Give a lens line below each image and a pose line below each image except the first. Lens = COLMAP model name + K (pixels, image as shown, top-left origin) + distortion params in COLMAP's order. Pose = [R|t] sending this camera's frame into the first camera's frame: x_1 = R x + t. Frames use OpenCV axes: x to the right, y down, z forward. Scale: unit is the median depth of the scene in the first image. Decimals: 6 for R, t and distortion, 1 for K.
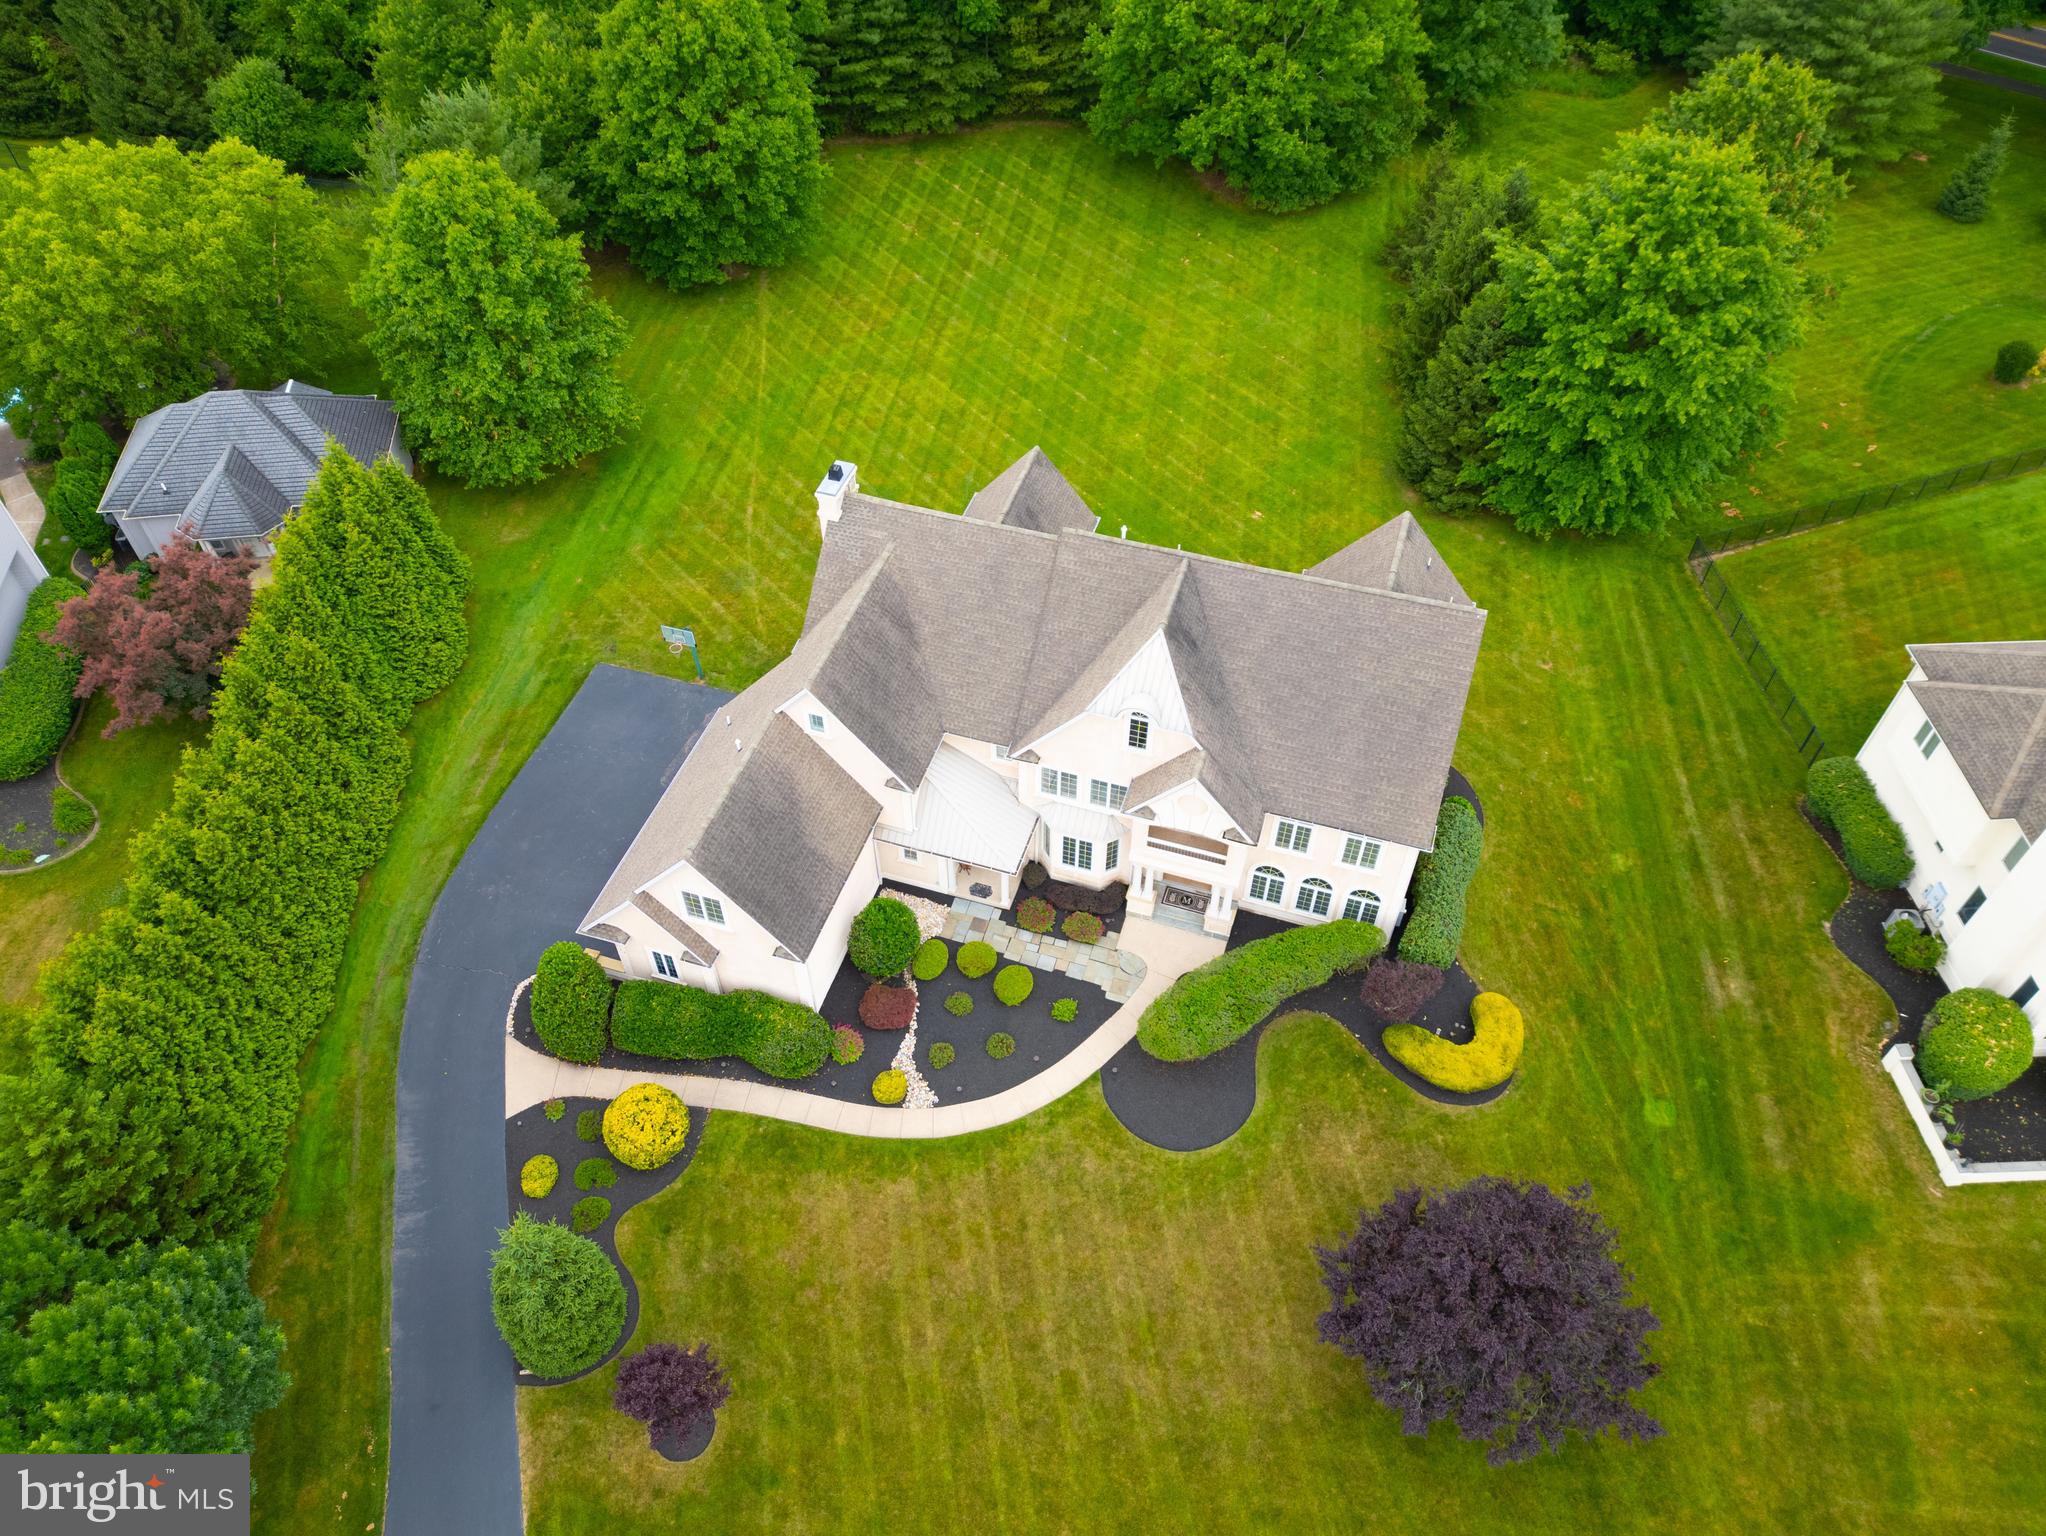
lens RADIAL K [[1449.0, 0, 1026.8], [0, 1449.0, 775.3], [0, 0, 1]] dist [0.073304, -0.065427]
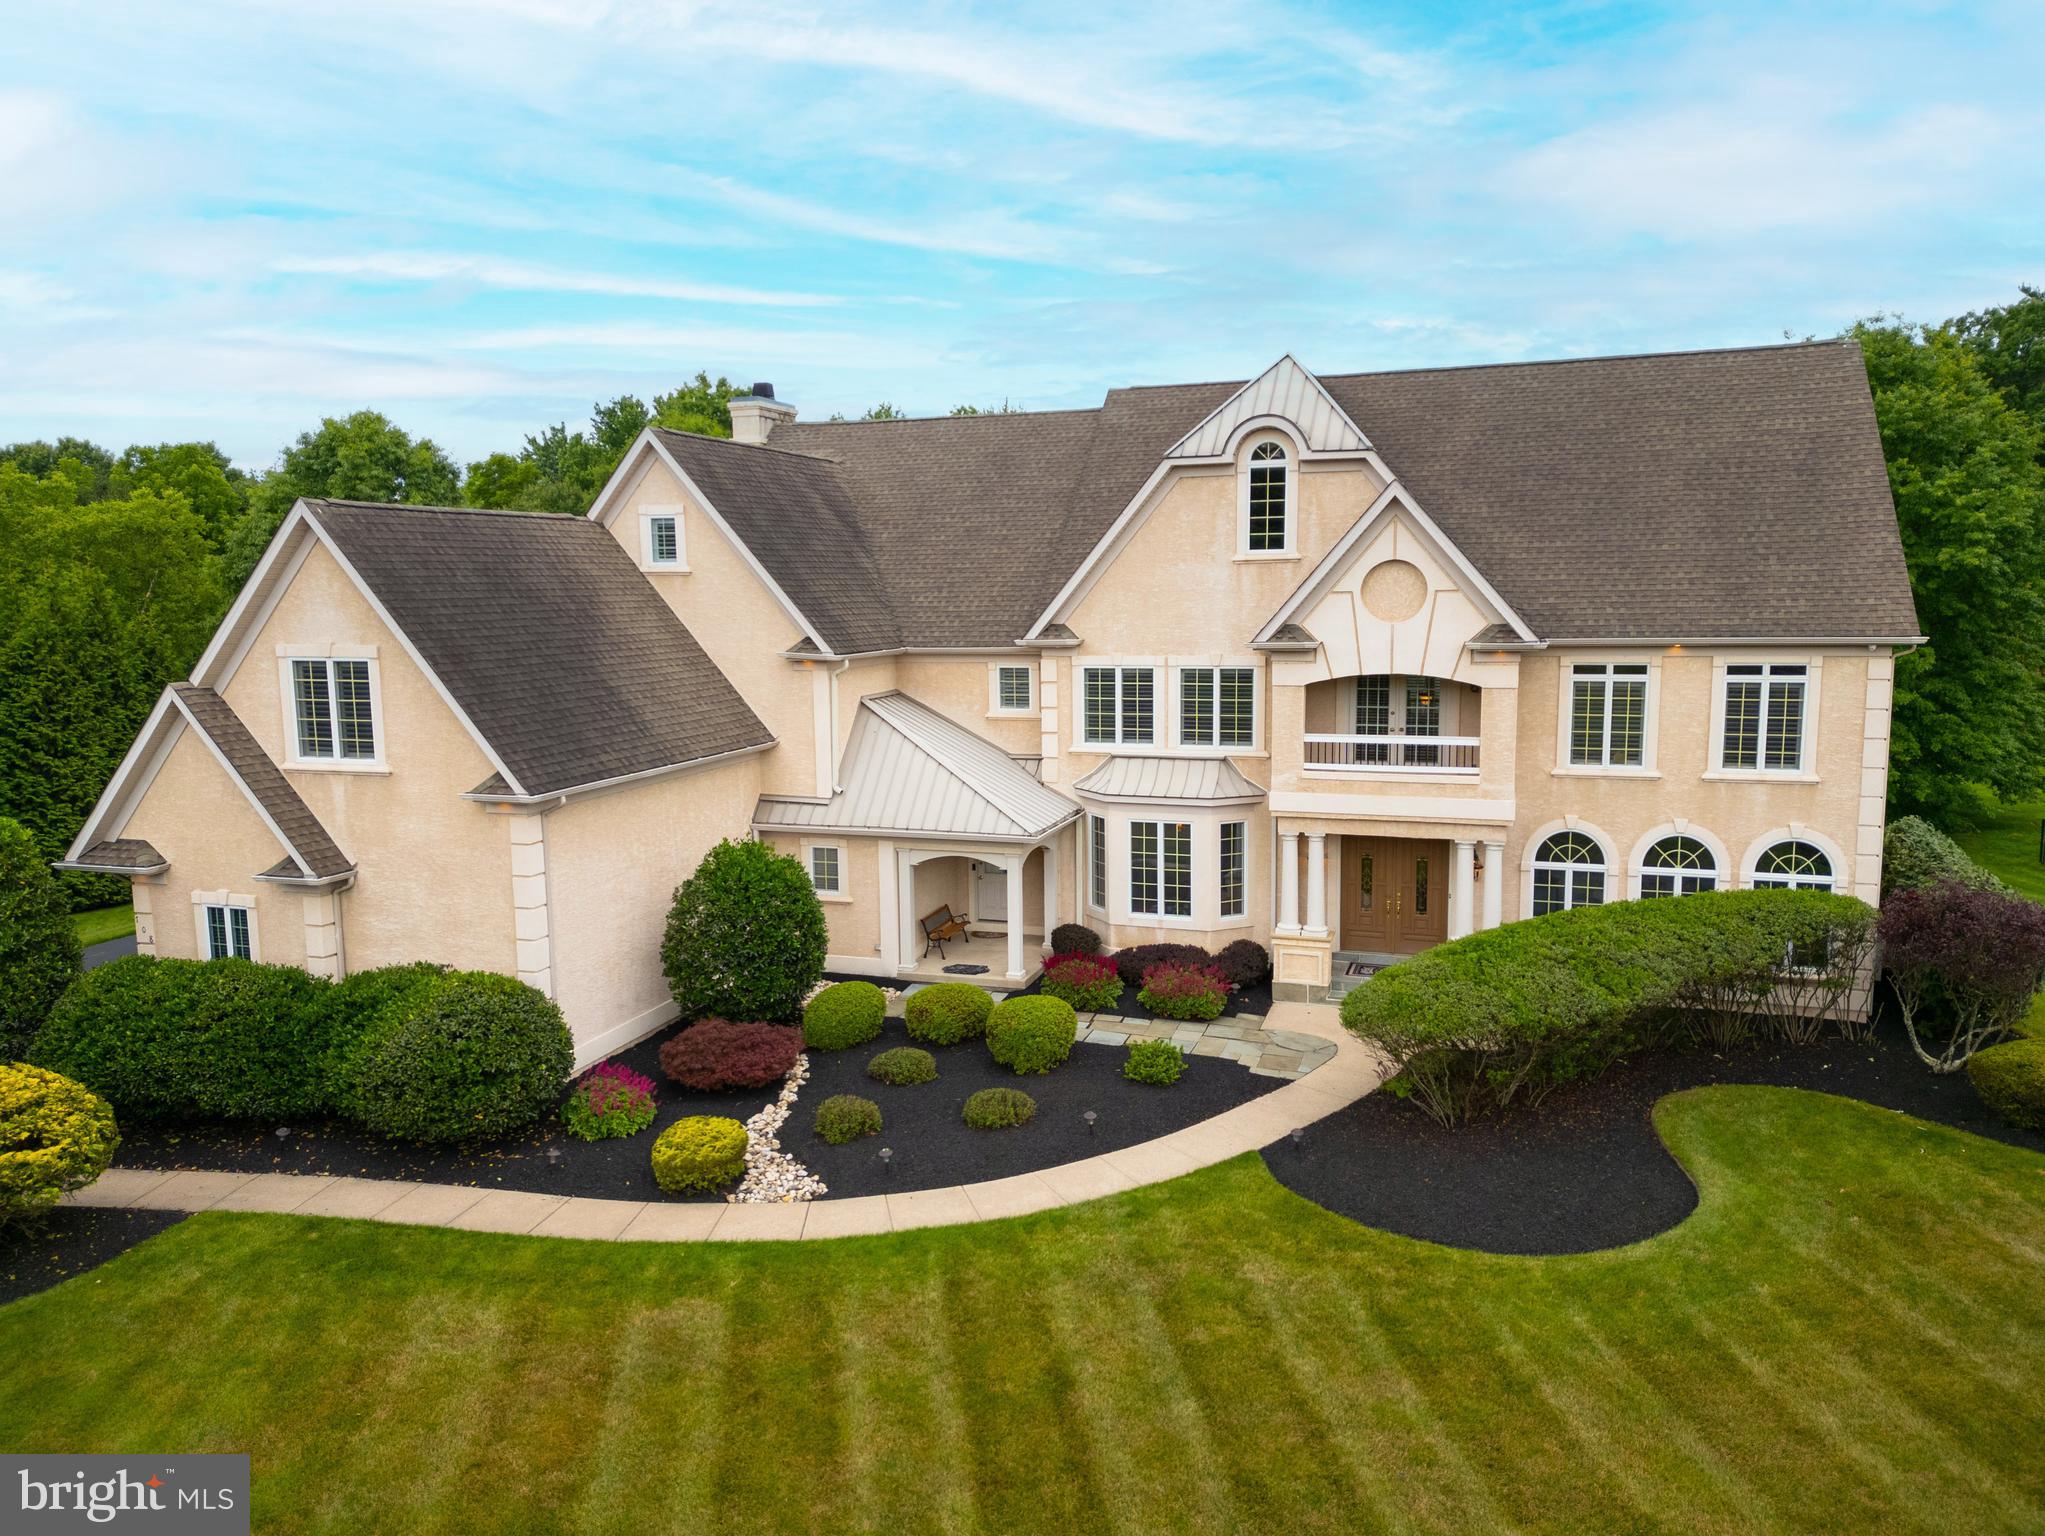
lens RADIAL K [[1461.8, 0, 1026.0], [0, 1461.8, 769.2], [0, 0, 1]] dist [0.055491, -0.041436]
pose [[0.999773, -0.013430, -0.016554, -0.002745], [-0.000745, 0.754095, -0.656765, 0.364791], [0.021303, 0.656628, 0.753914, 0.612453]]
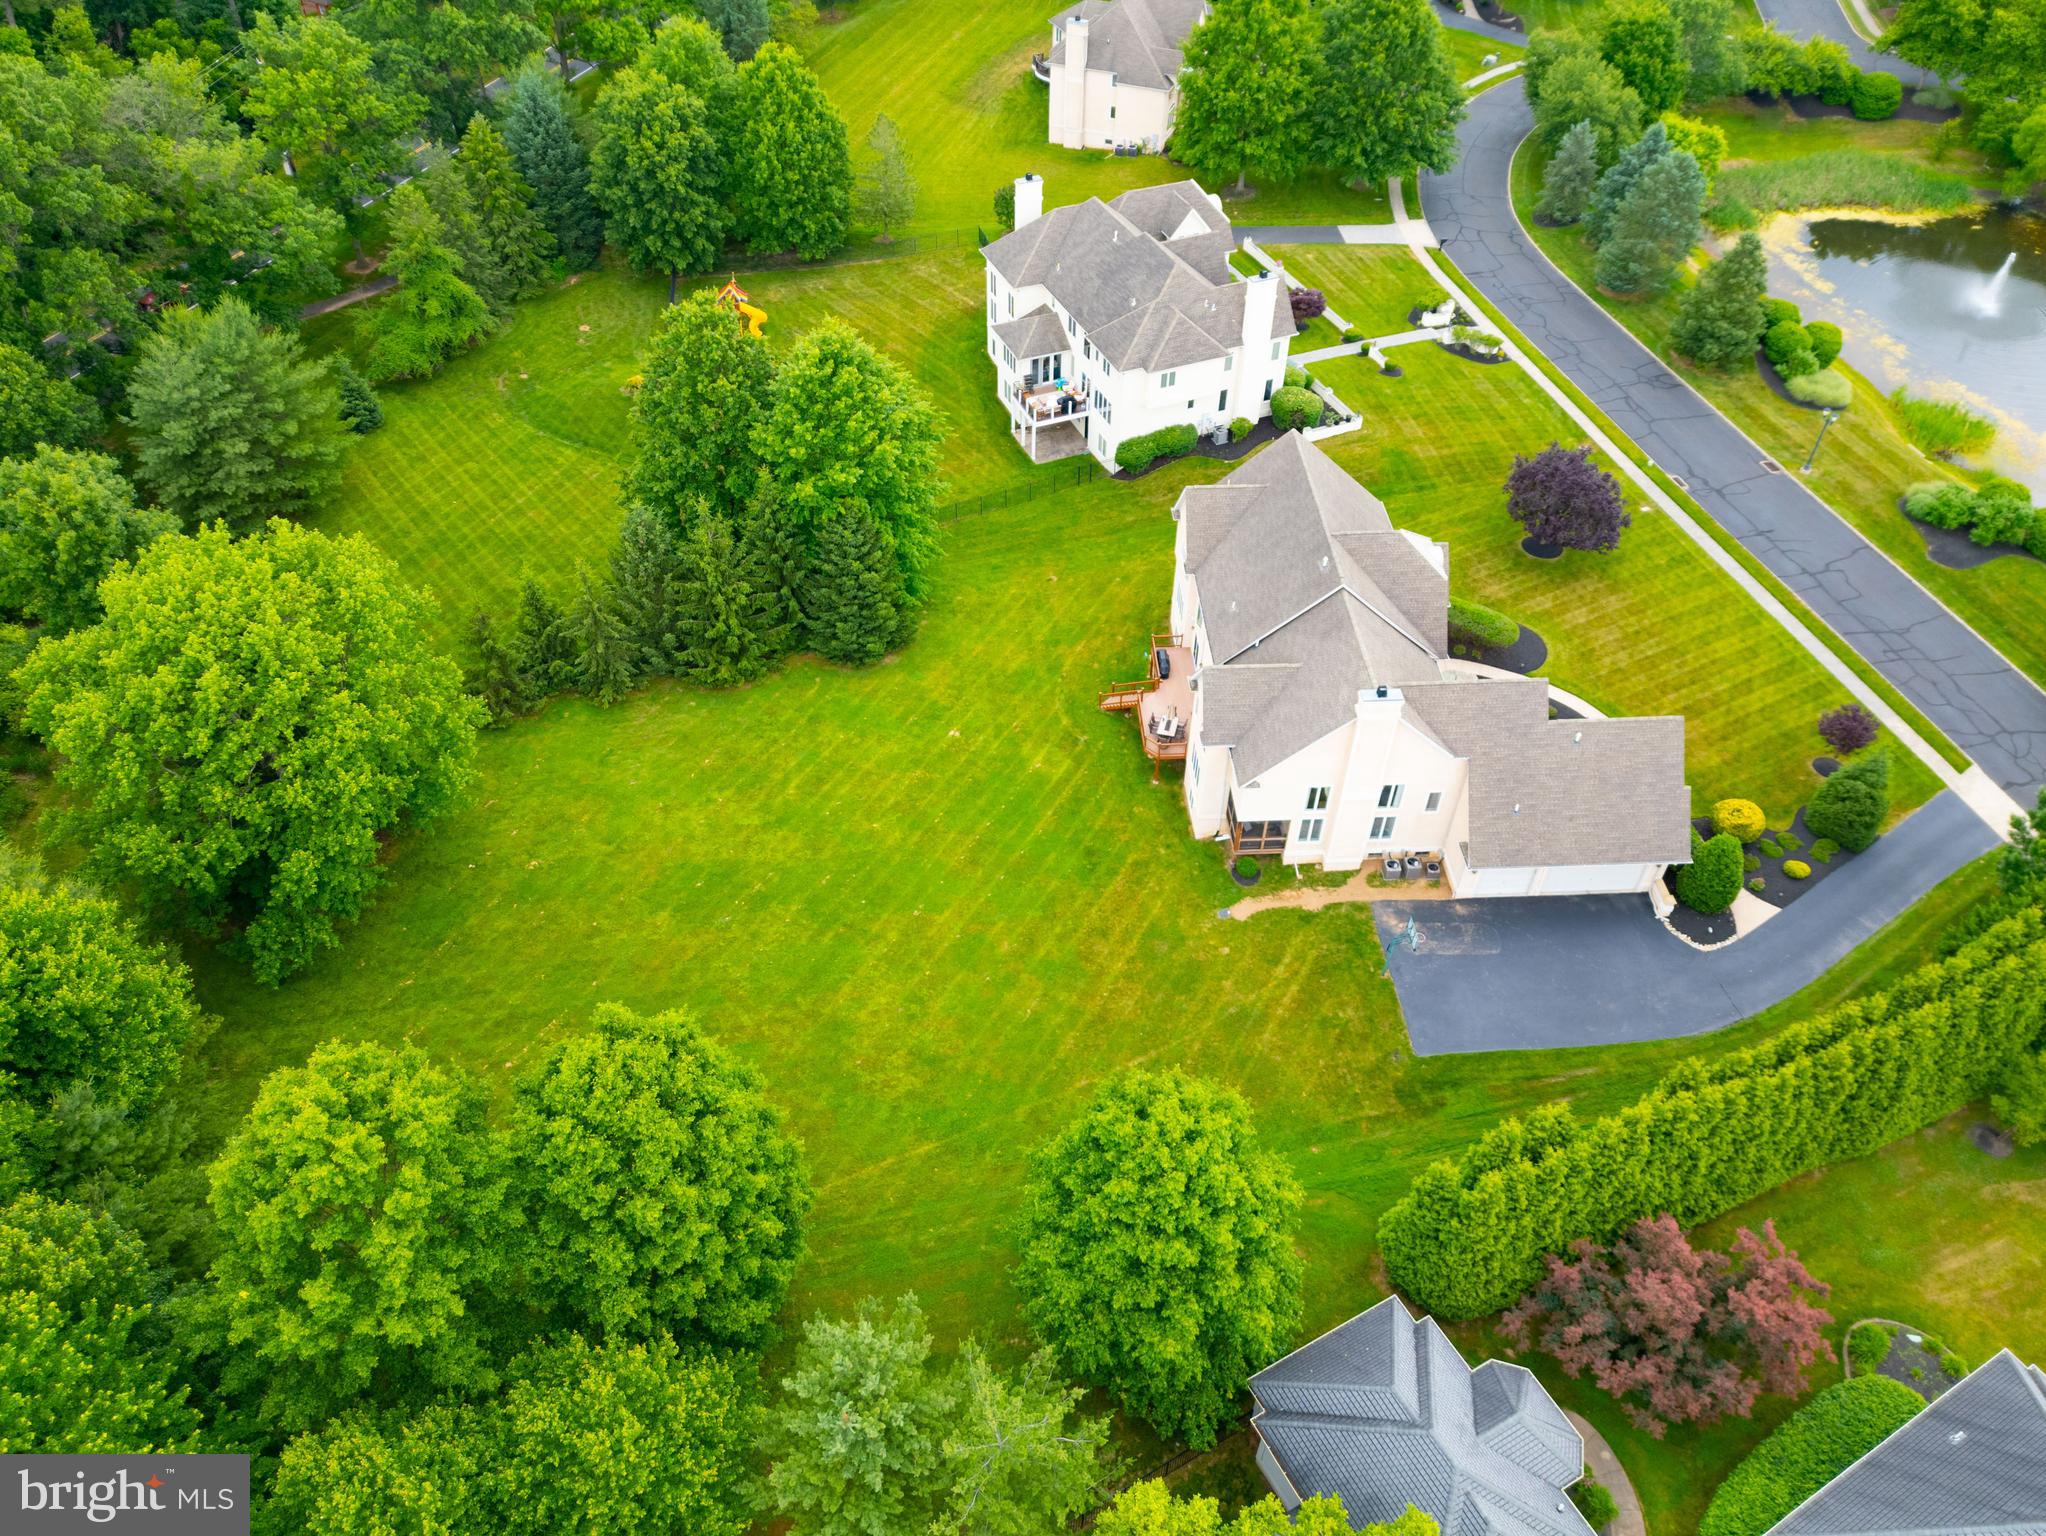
lens RADIAL K [[1449.0, 0, 1026.8], [0, 1449.0, 775.3], [0, 0, 1]] dist [0.073304, -0.065427]
pose [[-0.349928, -0.665306, 0.659484, -0.928858], [0.700519, 0.281557, 0.655743, -1.261759], [-0.621952, 0.691444, 0.367535, 0.774719]]
